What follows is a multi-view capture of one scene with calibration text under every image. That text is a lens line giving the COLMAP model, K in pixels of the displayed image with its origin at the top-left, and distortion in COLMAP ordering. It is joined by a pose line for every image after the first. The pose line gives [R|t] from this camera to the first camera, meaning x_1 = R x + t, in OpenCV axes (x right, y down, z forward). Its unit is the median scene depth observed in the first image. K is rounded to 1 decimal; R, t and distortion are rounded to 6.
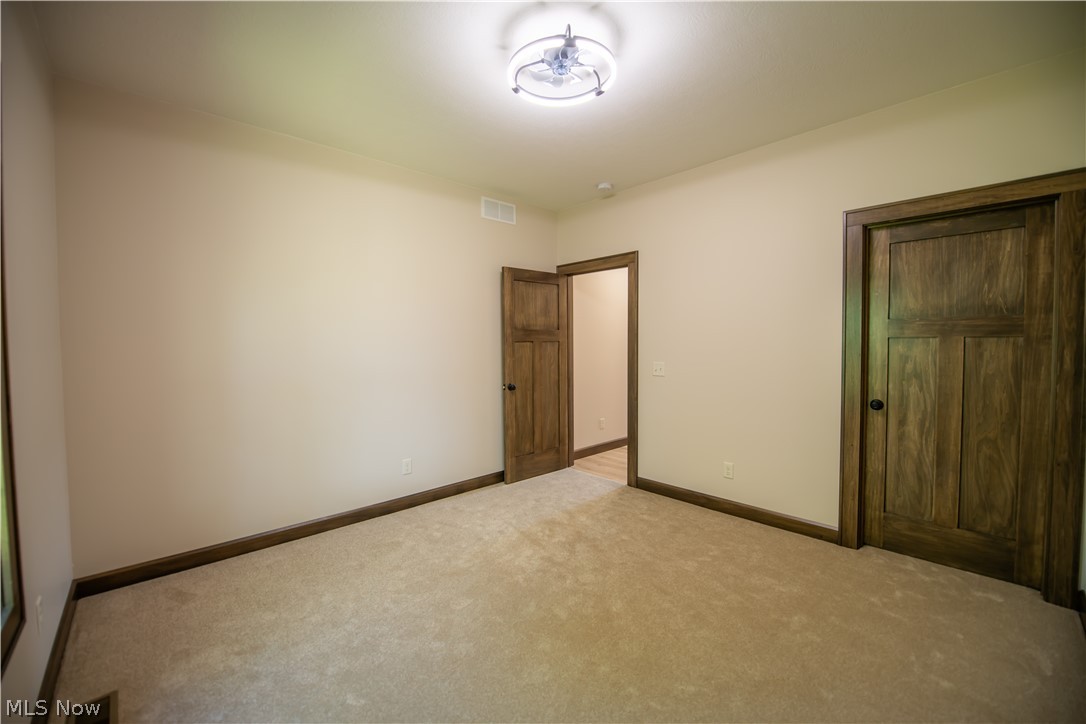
lens RADIAL K [[430.8, 0, 545.5], [0, 430.8, 360.5], [0, 0, 1]] dist [-0.013578, -0.003462]
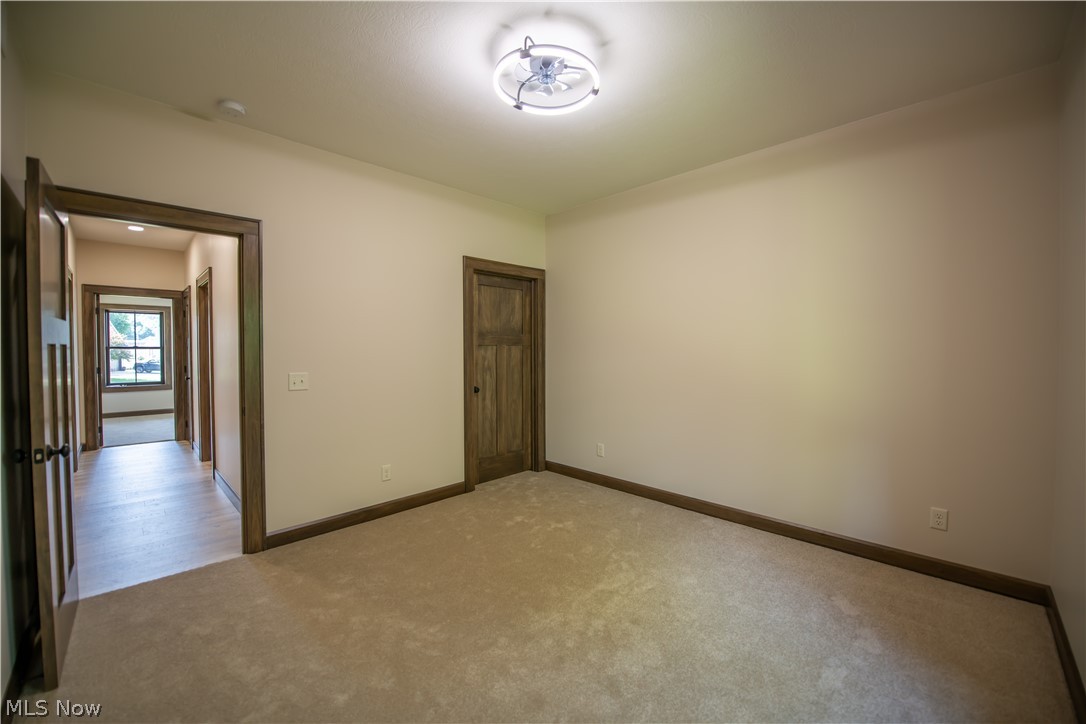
lens RADIAL K [[430.8, 0, 545.3], [0, 430.8, 355.0], [0, 0, 1]] dist [-0.013578, -0.003462]
pose [[-0.028899, -0.019276, 0.999396, -0.781176], [0.033078, 0.999248, 0.020230, -0.042662], [-0.999035, 0.033643, -0.028239, 0.829792]]
